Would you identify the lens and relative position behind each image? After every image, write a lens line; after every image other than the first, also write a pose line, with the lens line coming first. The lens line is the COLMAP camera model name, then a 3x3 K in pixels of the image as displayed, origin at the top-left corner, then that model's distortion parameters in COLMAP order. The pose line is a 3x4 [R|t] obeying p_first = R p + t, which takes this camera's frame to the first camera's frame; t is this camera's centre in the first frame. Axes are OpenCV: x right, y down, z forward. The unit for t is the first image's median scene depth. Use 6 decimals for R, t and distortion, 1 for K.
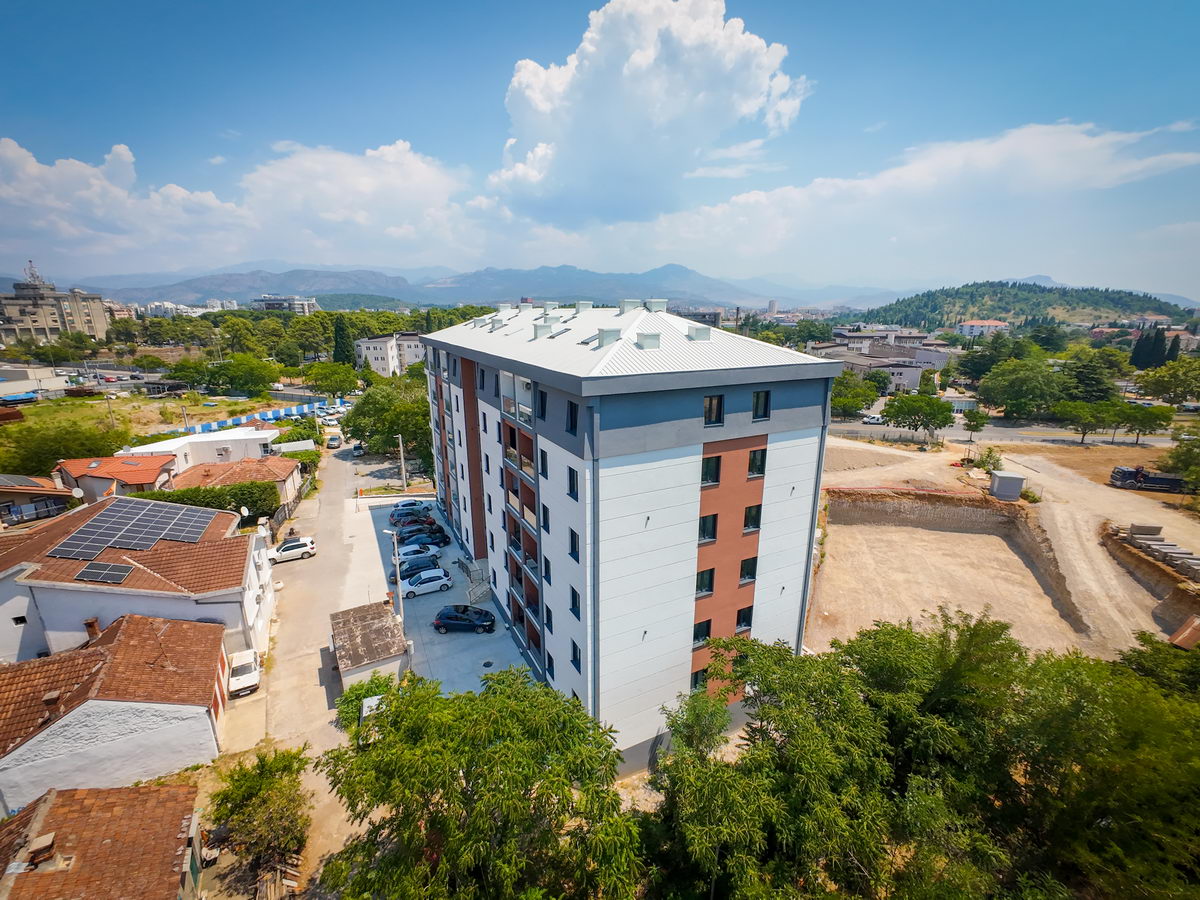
lens RADIAL K [[520.0, 0, 600.0], [0, 520.0, 450.0], [0, 0, 1]] dist [-0.007195, 0.004223]
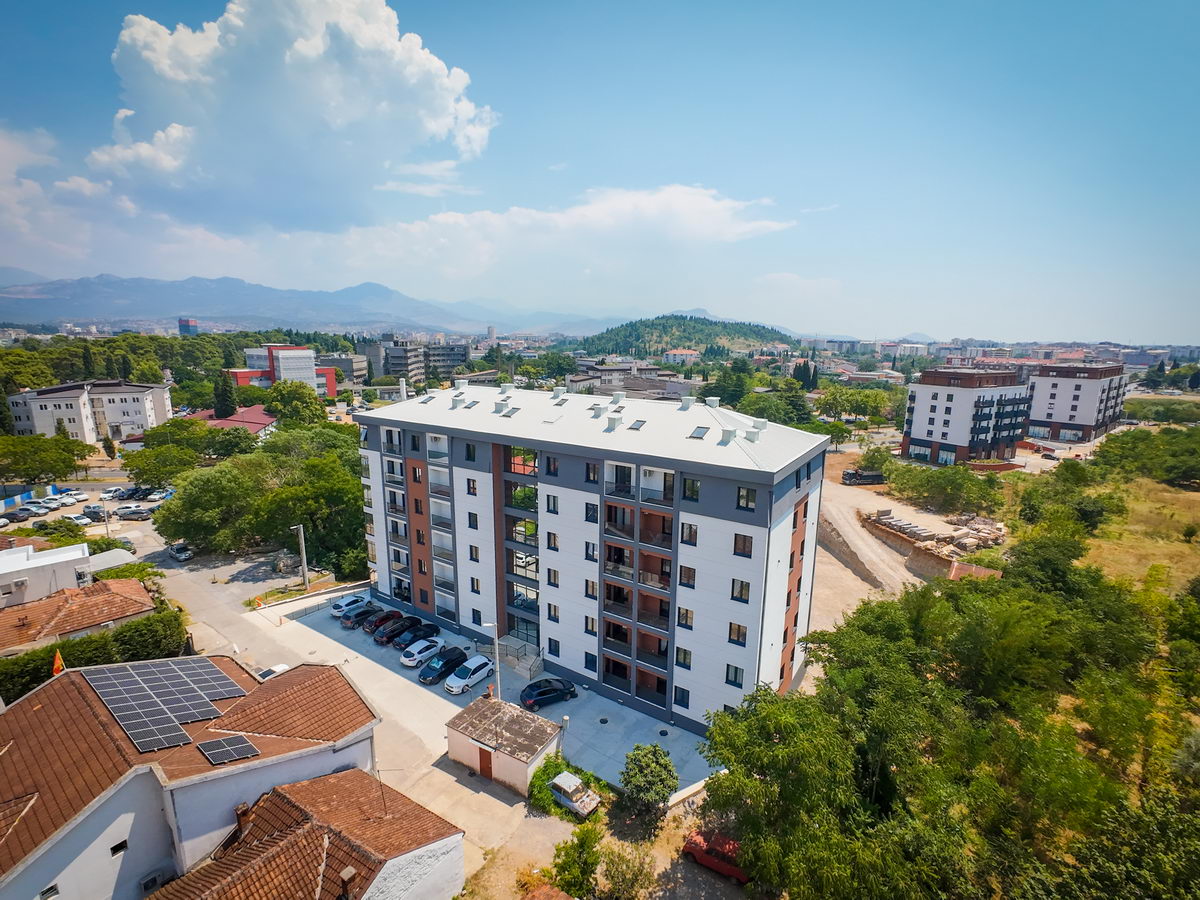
lens RADIAL K [[557.8, 0, 600.0], [0, 557.8, 450.0], [0, 0, 1]] dist [-0.009345, 0.006903]
pose [[0.874165, -0.088863, 0.477430, -0.398677], [0.117015, 0.992692, -0.029485, -0.070113], [-0.471321, 0.081641, 0.878175, -0.049335]]
